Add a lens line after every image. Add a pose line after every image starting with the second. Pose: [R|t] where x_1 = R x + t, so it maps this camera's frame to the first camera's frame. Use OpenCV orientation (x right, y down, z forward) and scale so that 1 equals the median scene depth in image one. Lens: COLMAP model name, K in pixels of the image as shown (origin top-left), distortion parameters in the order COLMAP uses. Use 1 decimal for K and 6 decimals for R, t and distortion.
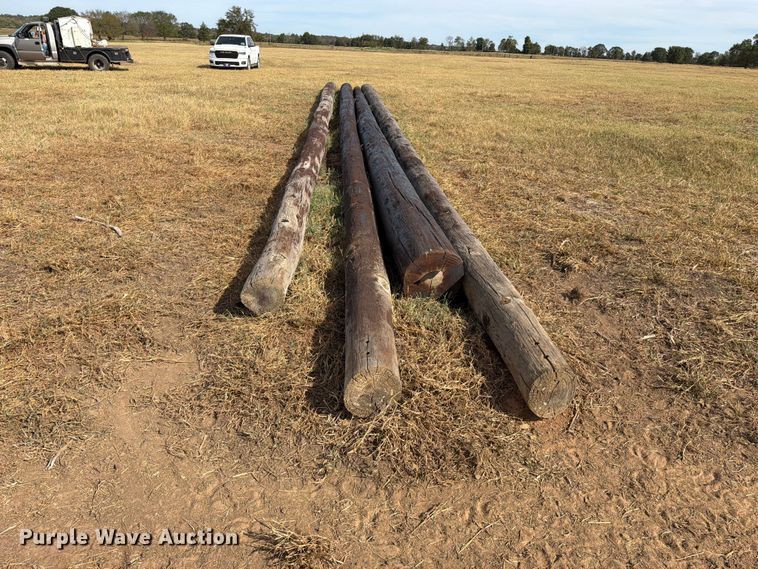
lens RADIAL K [[559.8, 0, 379.0], [0, 559.8, 284.5], [0, 0, 1]] dist [-0.003388, -0.034471]
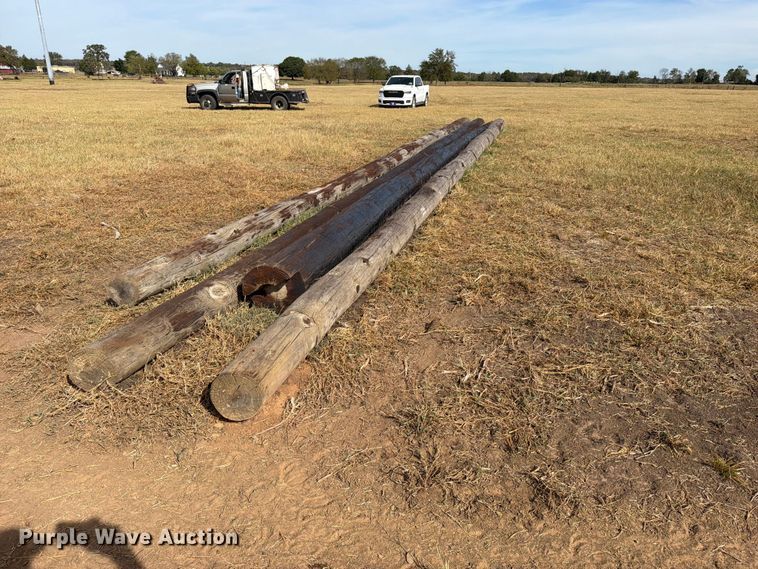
lens RADIAL K [[559.8, 0, 379.0], [0, 559.8, 284.5], [0, 0, 1]] dist [-0.003388, -0.034471]
pose [[0.931038, 0.090140, -0.353615, 0.115161], [-0.111197, 0.993007, -0.039645, -0.000822], [0.347569, 0.076232, 0.934551, 0.009387]]
